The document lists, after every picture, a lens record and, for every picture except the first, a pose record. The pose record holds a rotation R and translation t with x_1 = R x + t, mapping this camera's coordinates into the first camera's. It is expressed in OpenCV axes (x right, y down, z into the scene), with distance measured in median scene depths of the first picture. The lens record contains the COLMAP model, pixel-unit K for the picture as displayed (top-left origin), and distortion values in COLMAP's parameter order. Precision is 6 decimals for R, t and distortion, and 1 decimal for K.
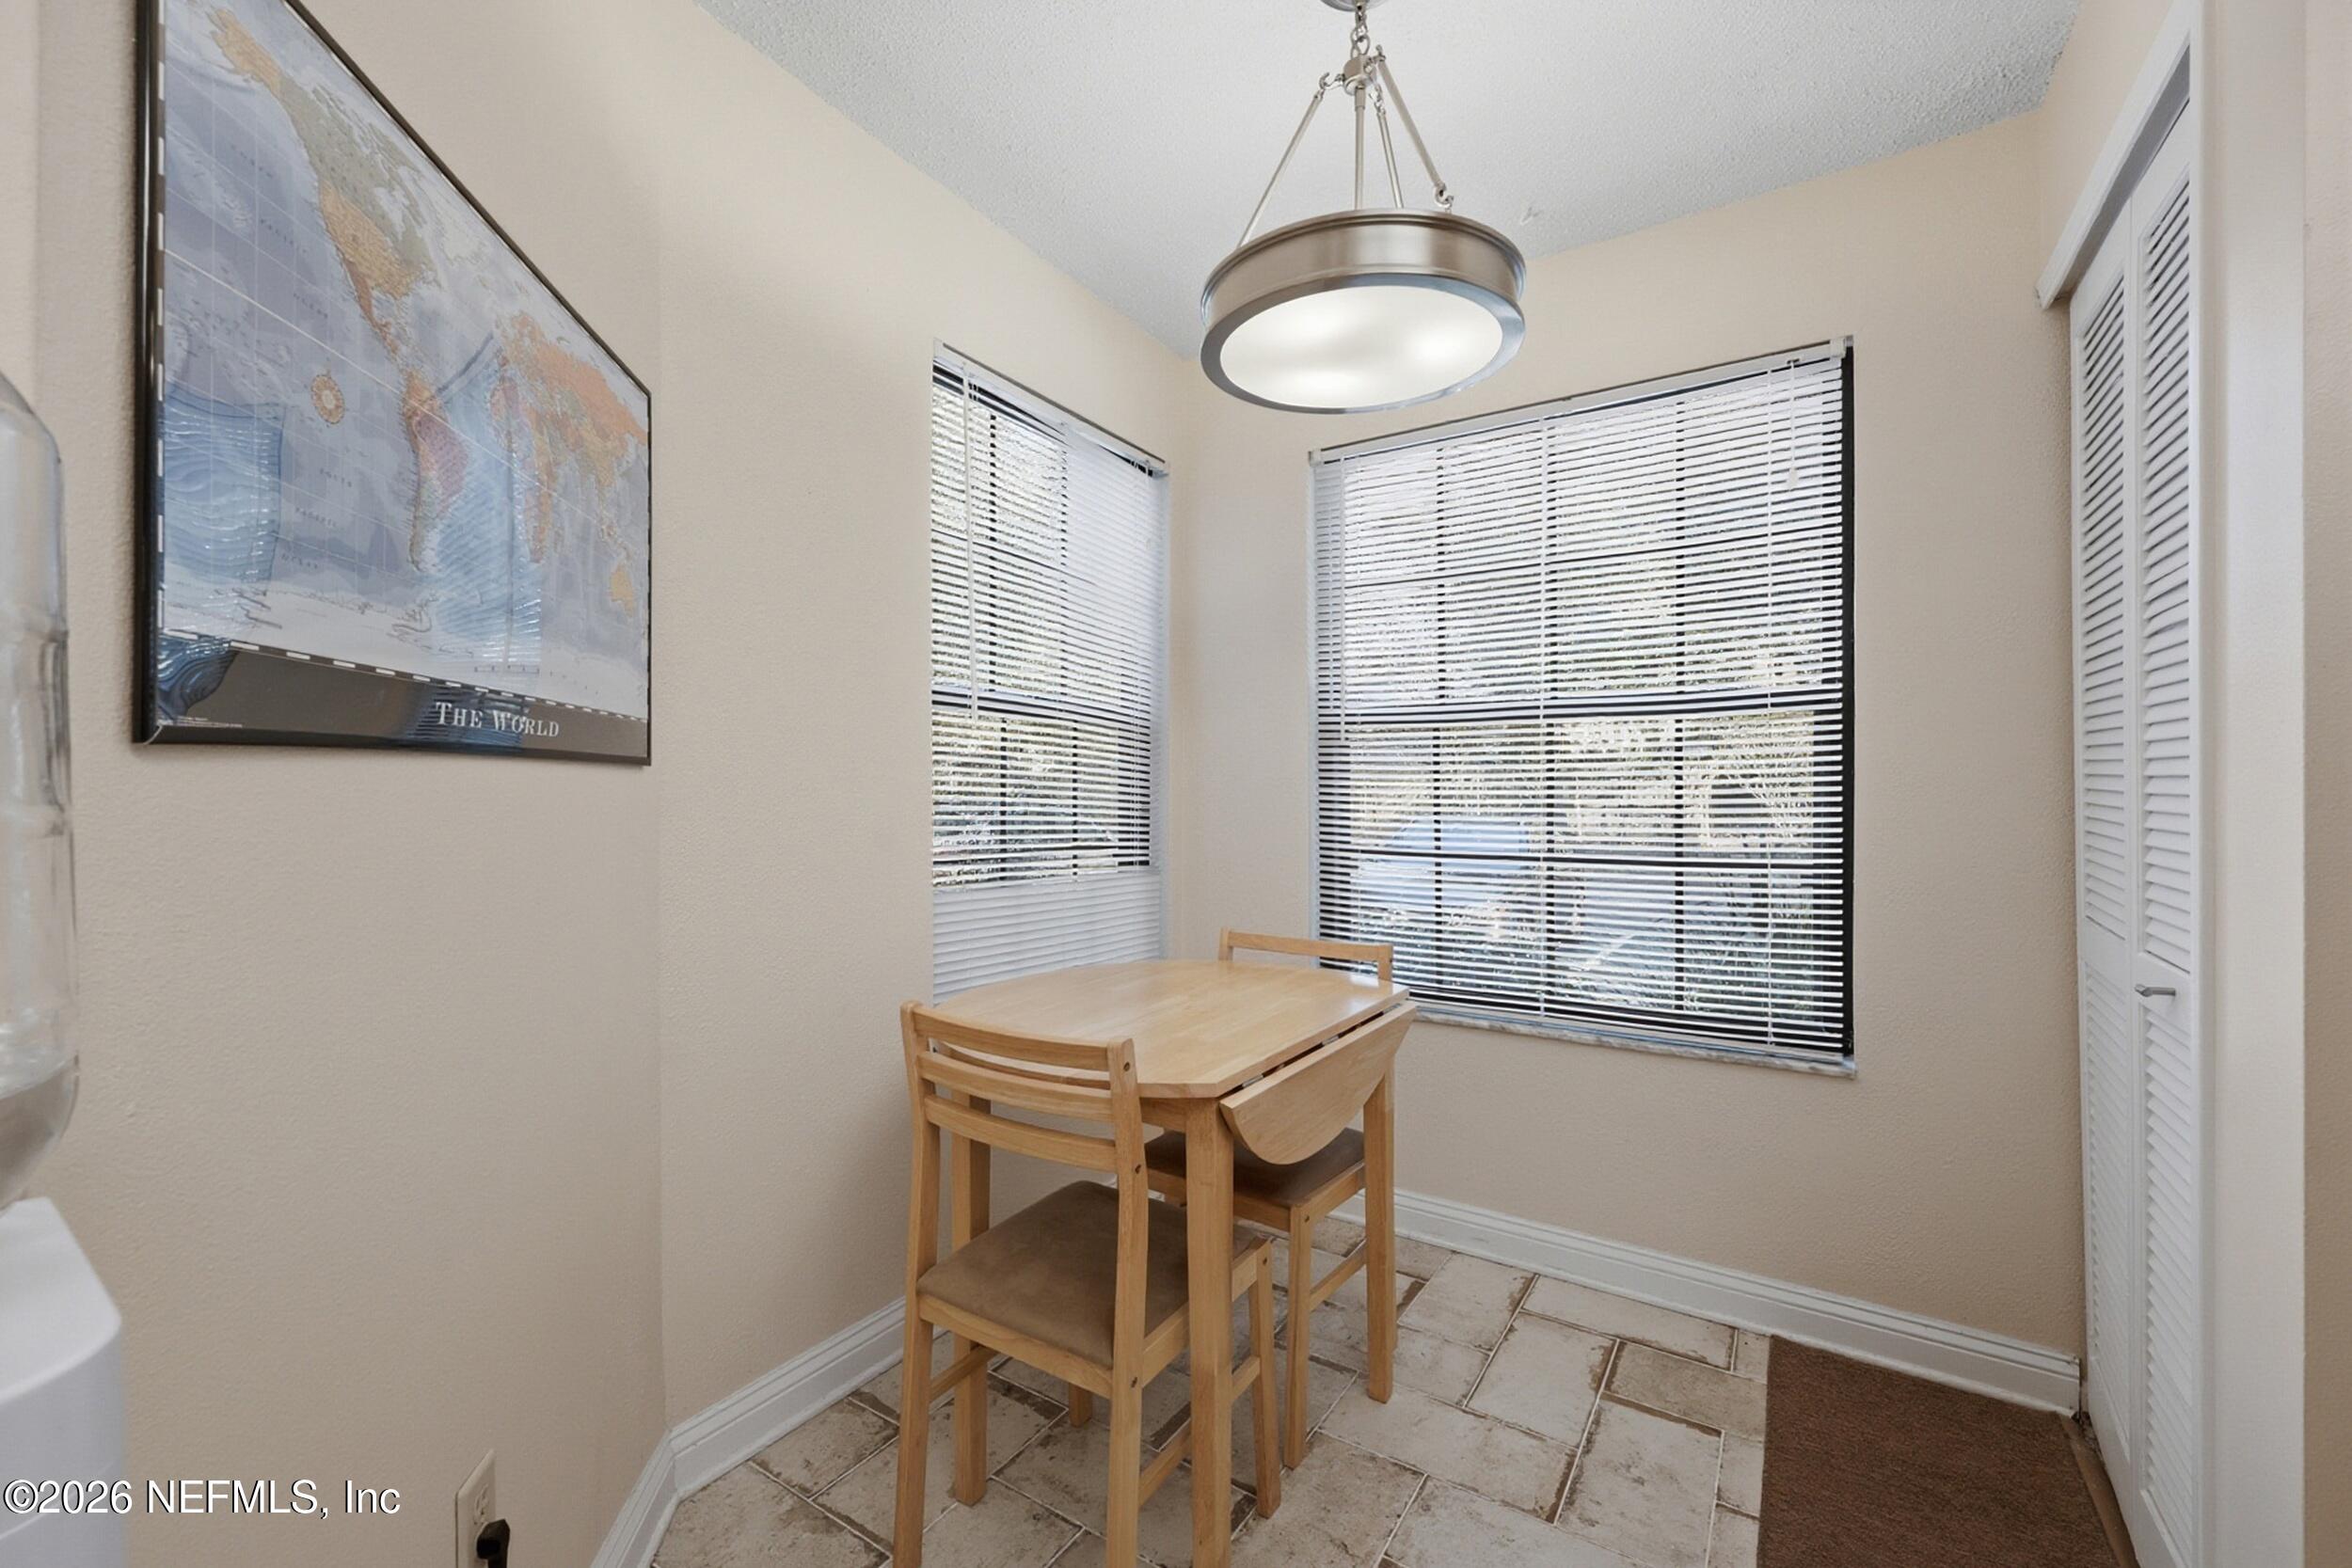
lens RADIAL K [[943.7, 0, 1176.0], [0, 943.7, 784.0], [0, 0, 1]] dist [0.000489, 0.000074]
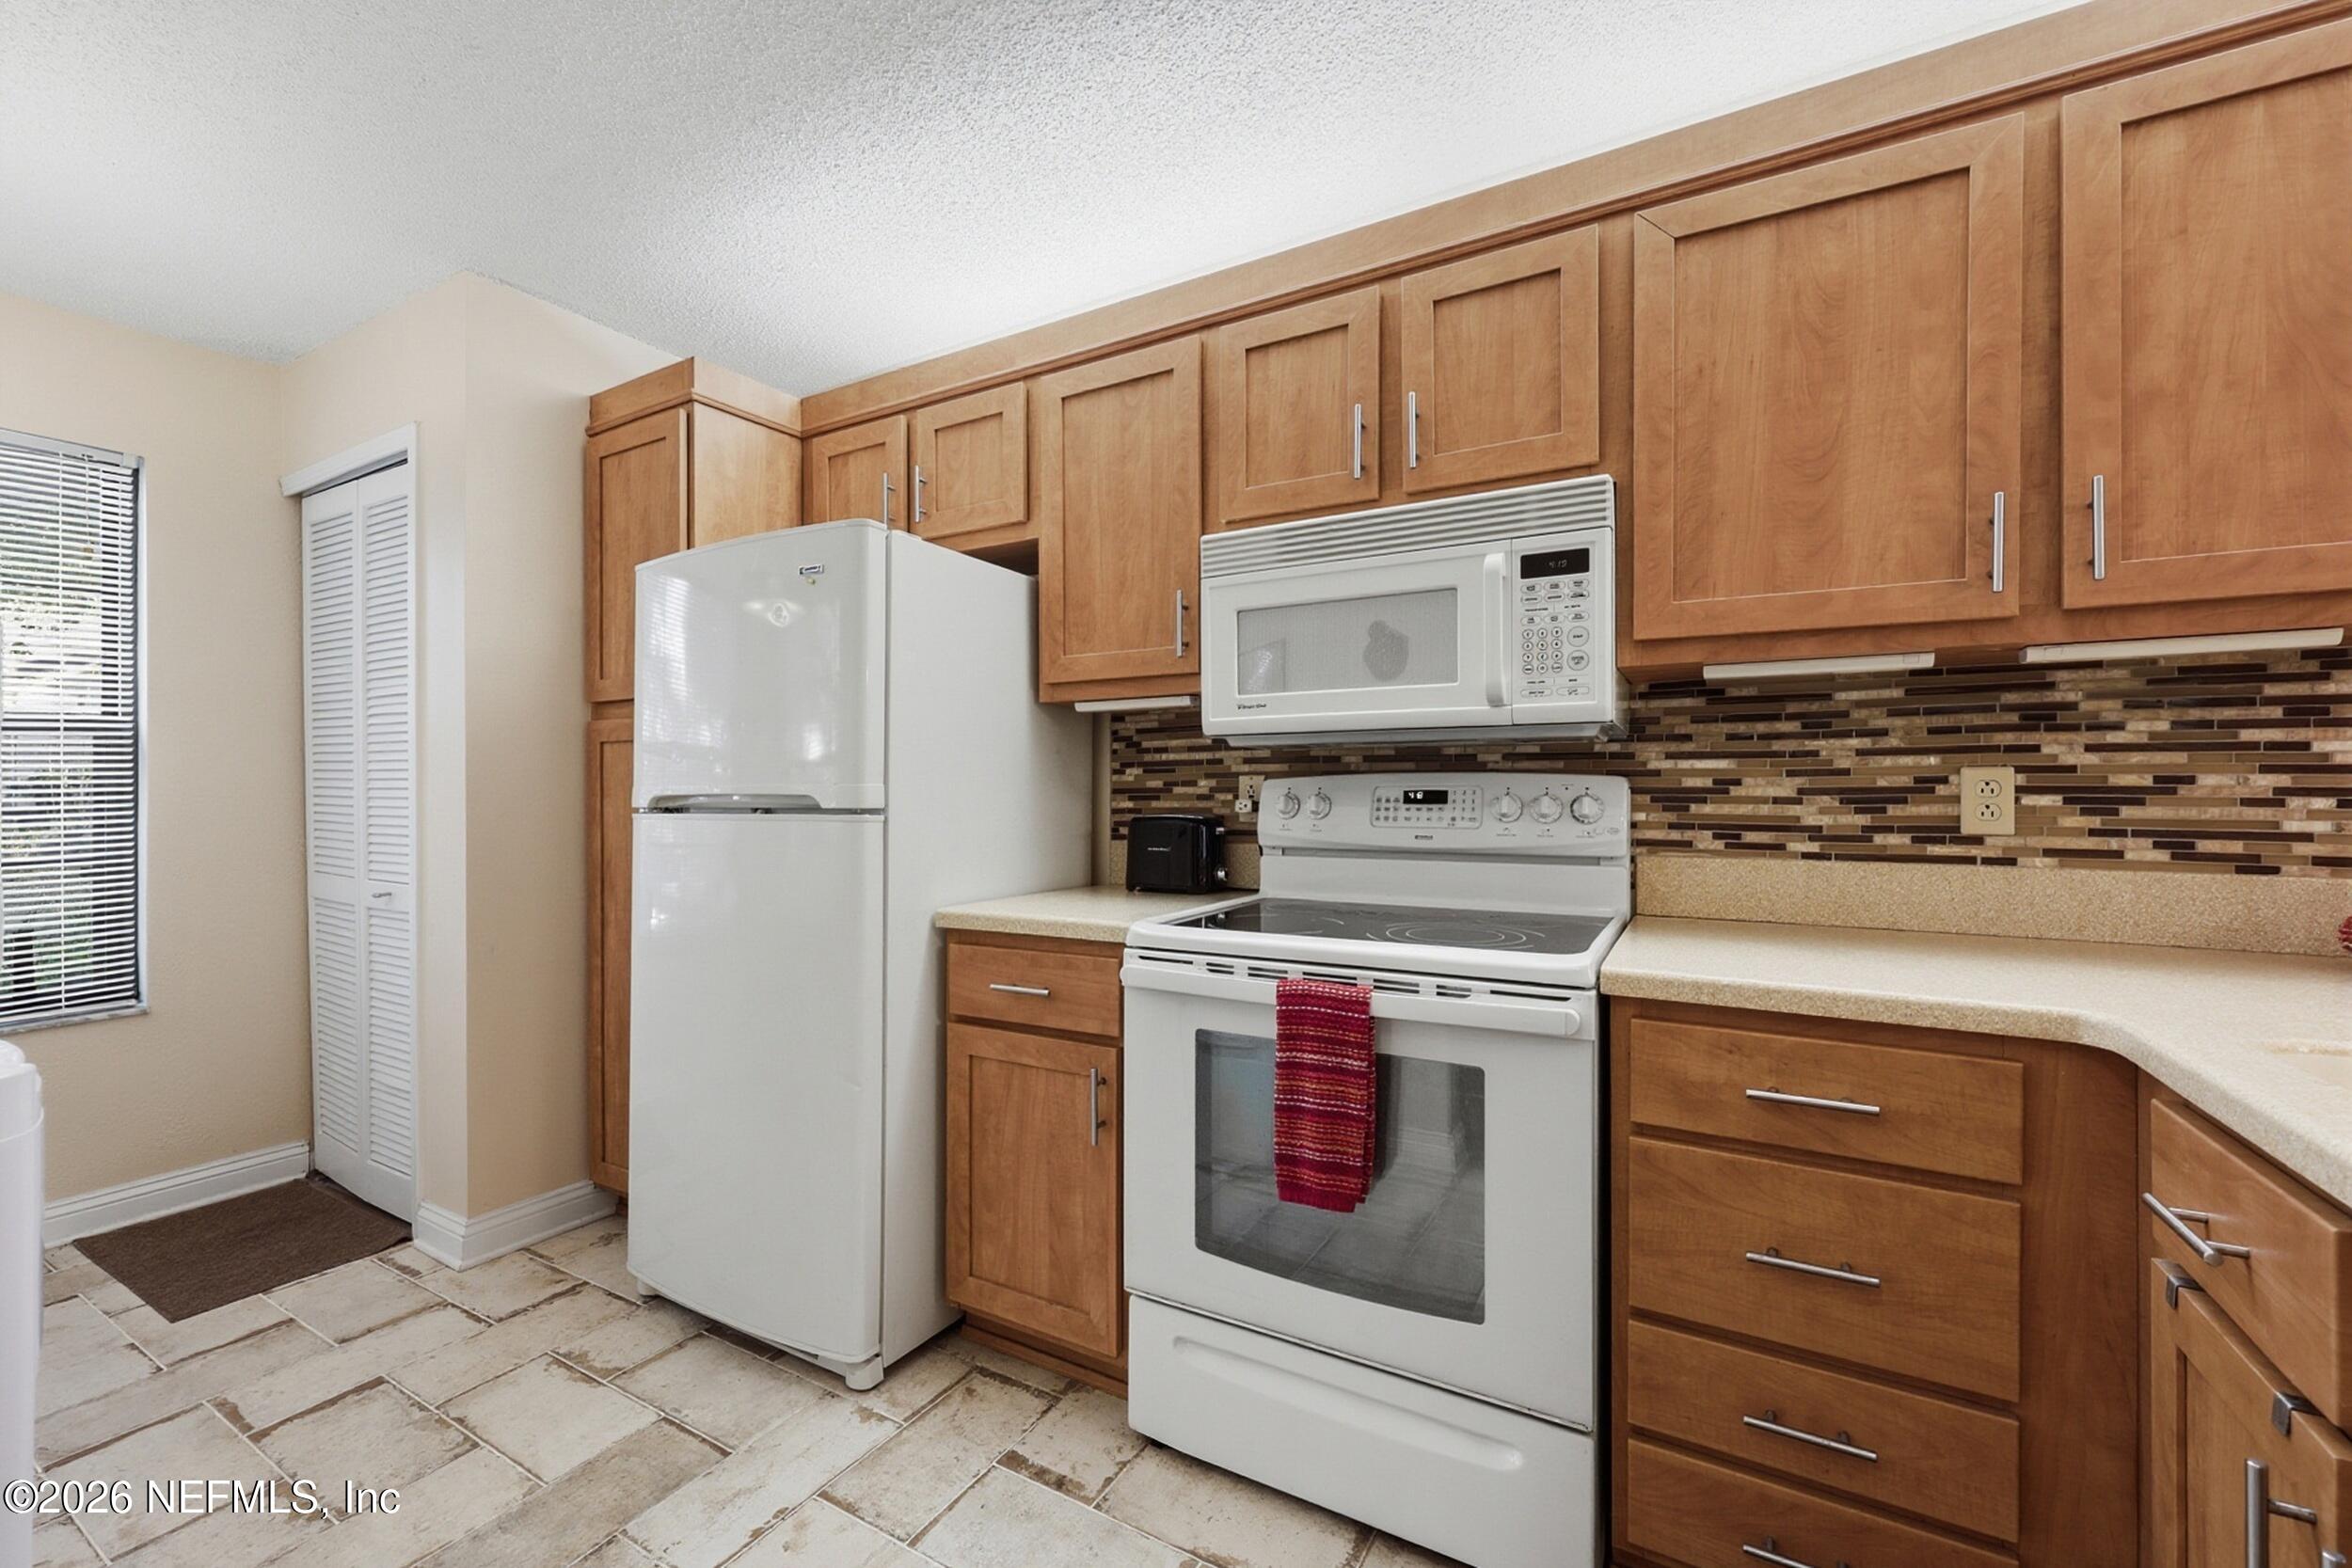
lens RADIAL K [[943.7, 0, 1176.0], [0, 943.7, 784.0], [0, 0, 1]] dist [0.000489, 0.000074]
pose [[-0.063448, 0.005350, 0.997971, -0.798946], [0.006886, 0.999964, -0.004922, 0.002464], [-0.997961, 0.006560, -0.063482, -0.418237]]
